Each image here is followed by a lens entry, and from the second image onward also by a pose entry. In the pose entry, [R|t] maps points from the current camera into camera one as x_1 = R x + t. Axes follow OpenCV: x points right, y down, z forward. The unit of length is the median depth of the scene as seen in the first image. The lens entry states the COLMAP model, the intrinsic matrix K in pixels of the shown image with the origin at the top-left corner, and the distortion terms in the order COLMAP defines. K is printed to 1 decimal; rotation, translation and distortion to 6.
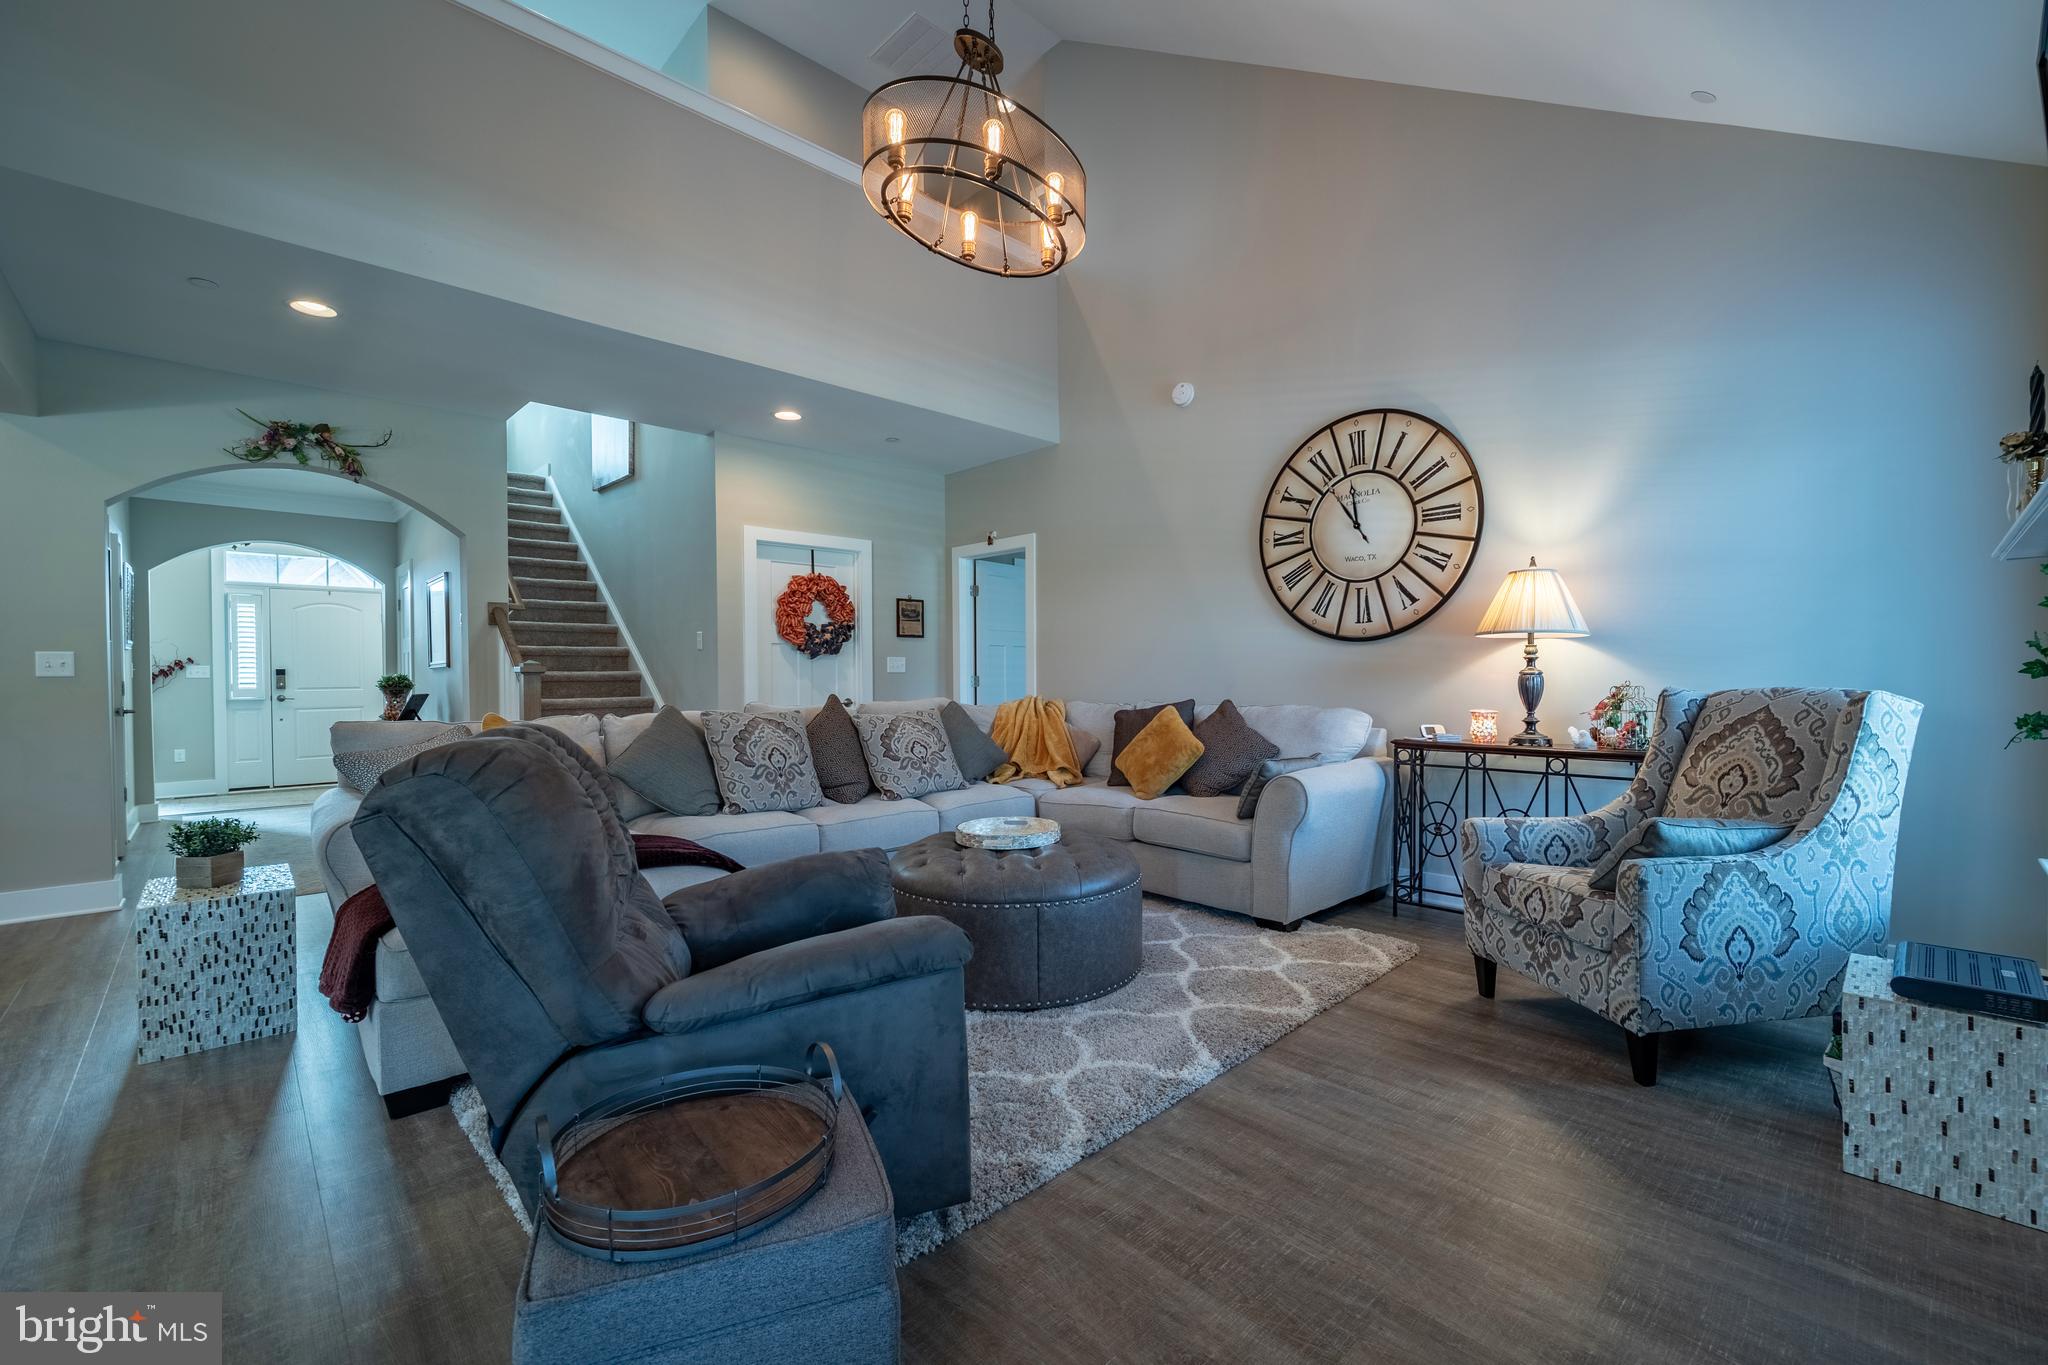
lens RADIAL K [[845.1, 0, 1035.5], [0, 845.1, 684.1], [0, 0, 1]] dist [-0.003505, -0.001160]
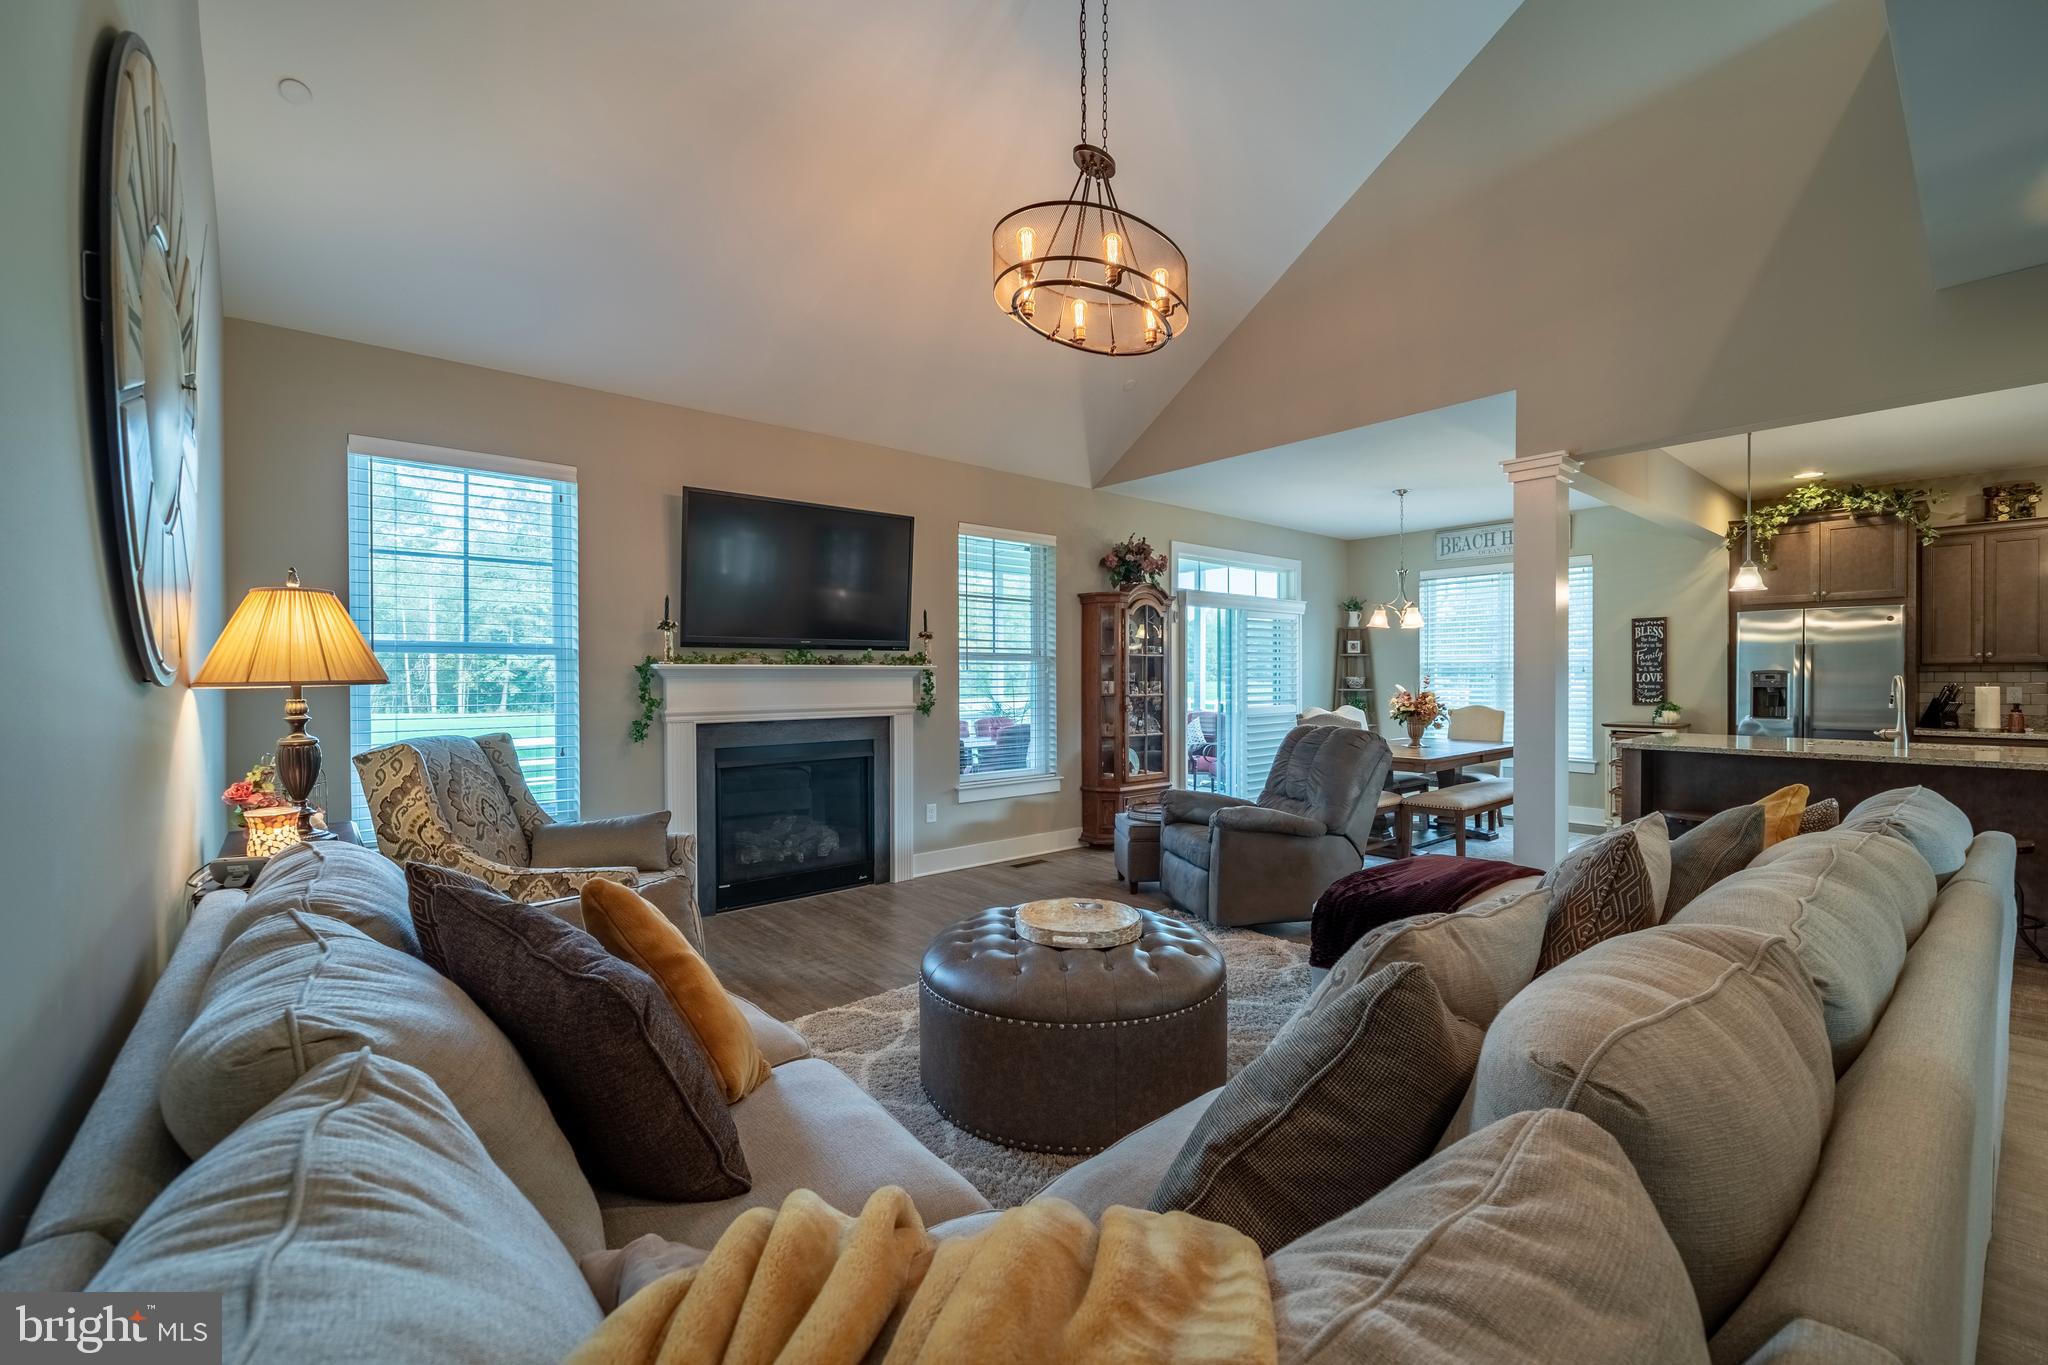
lens RADIAL K [[845.1, 0, 1035.5], [0, 845.1, 684.1], [0, 0, 1]] dist [-0.003505, -0.001160]
pose [[-0.998670, 0.010377, 0.050508, -0.029351], [0.011357, 0.999752, 0.019166, -0.060261], [-0.050297, 0.019714, -0.998540, 1.496505]]
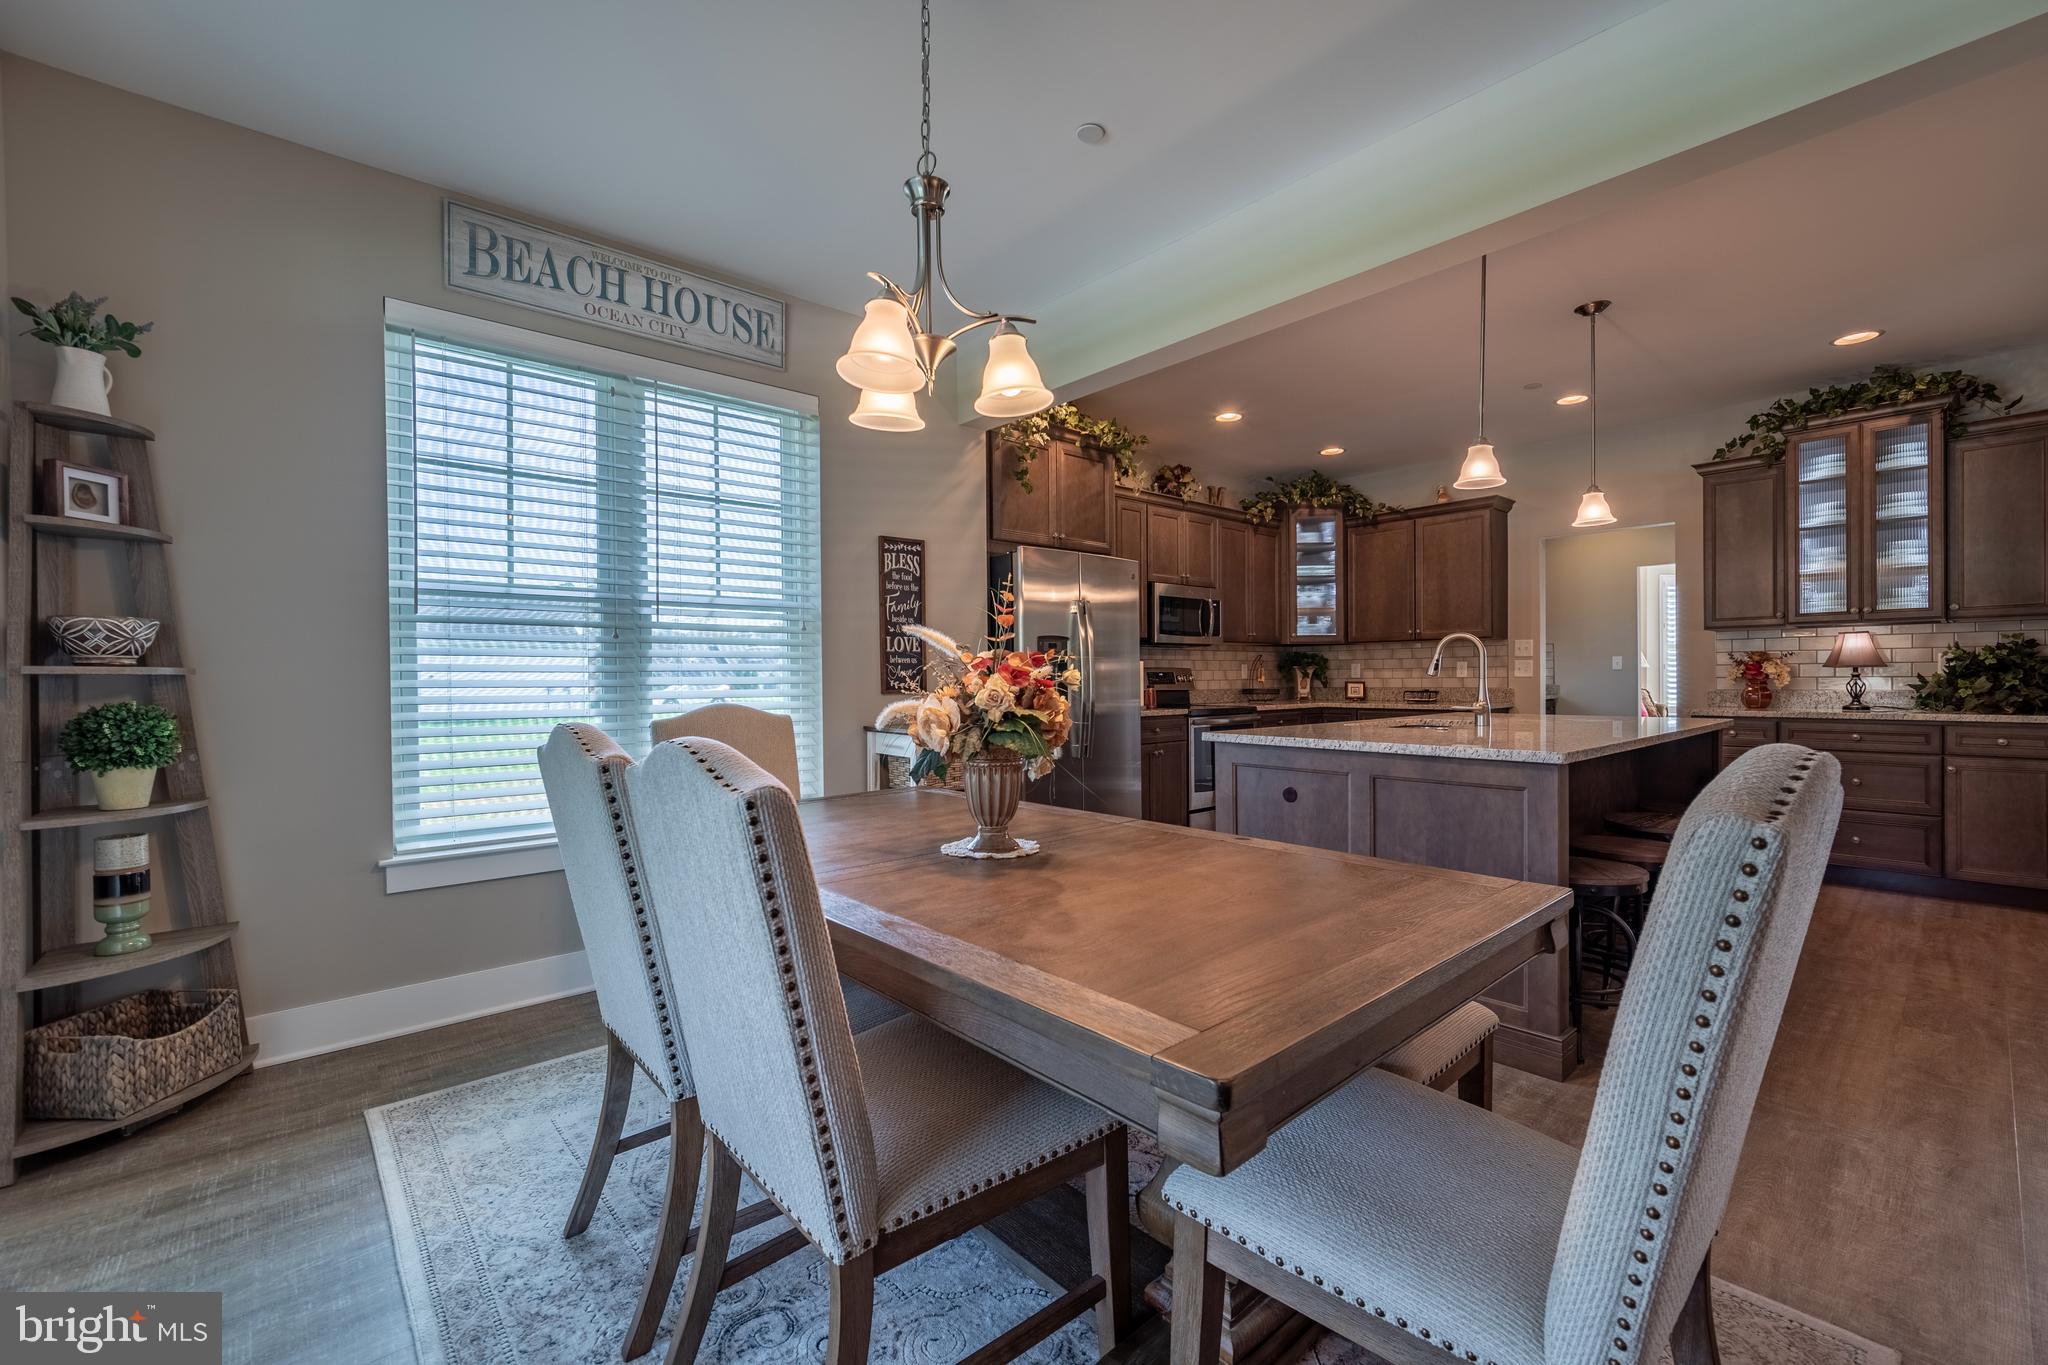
lens RADIAL K [[847.8, 0, 1035.4], [0, 847.8, 683.1], [0, 0, 1]] dist [-0.002517, 0.000221]
pose [[-0.033091, 0.015468, -0.999333, -0.230479], [-0.003241, 0.999873, 0.015584, 0.004956], [0.999447, 0.003755, -0.033037, -0.156614]]
